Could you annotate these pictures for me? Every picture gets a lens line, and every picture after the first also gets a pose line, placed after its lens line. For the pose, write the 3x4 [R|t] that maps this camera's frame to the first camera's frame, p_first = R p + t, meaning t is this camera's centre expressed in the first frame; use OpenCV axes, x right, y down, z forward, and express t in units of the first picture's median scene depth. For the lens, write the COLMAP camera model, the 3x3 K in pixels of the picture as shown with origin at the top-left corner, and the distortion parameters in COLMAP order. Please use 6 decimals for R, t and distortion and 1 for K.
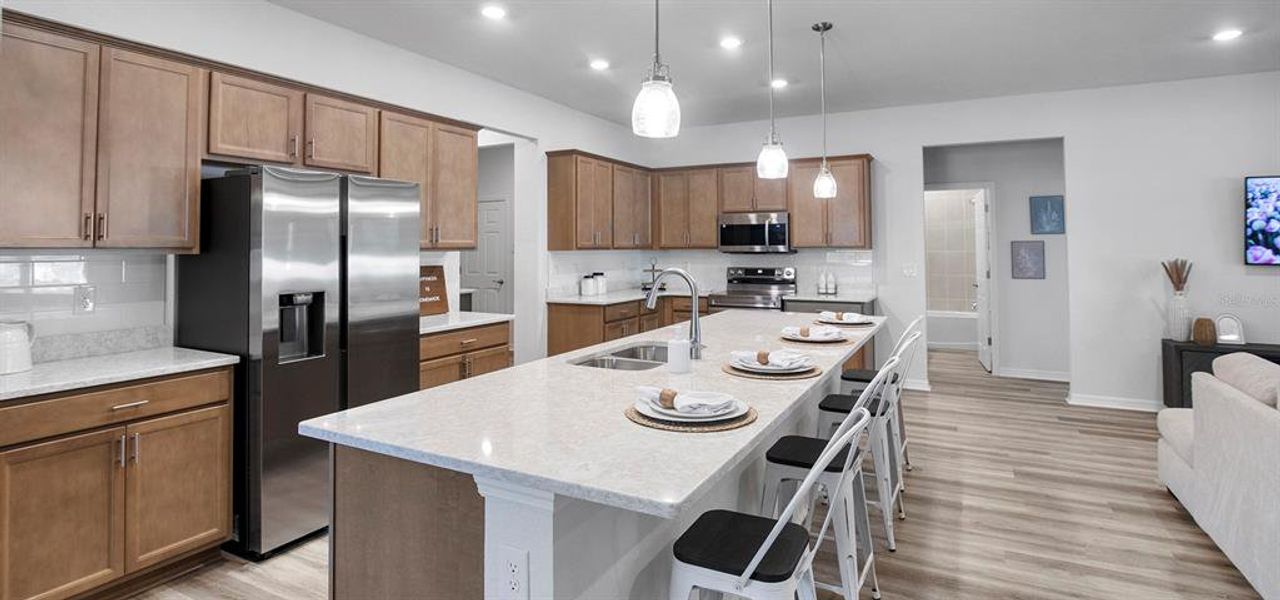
lens RADIAL K [[622.3, 0, 647.4], [0, 622.3, 225.1], [0, 0, 1]] dist [-0.020105, 0.000700]
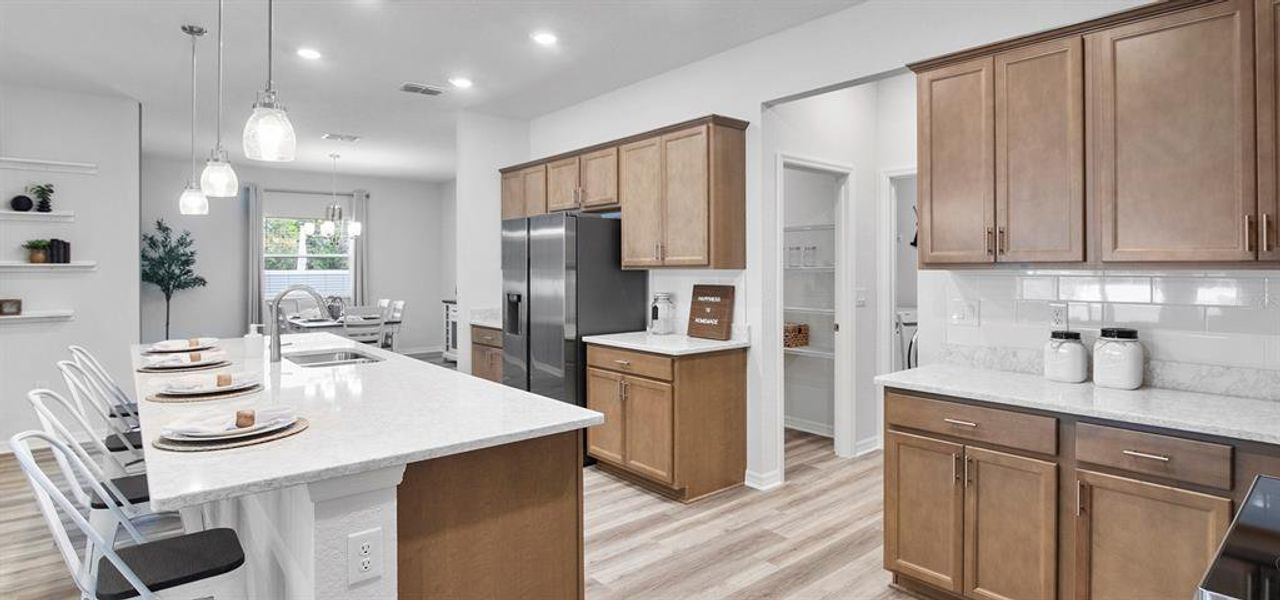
lens RADIAL K [[622.3, 0, 679.3], [0, 622.3, 265.8], [0, 0, 1]] dist [-0.020105, 0.000700]
pose [[-0.349907, 0.003842, -0.936777, 0.563300], [0.039431, 0.999166, -0.010630, 0.048541], [0.935954, -0.040657, -0.349766, 1.371054]]
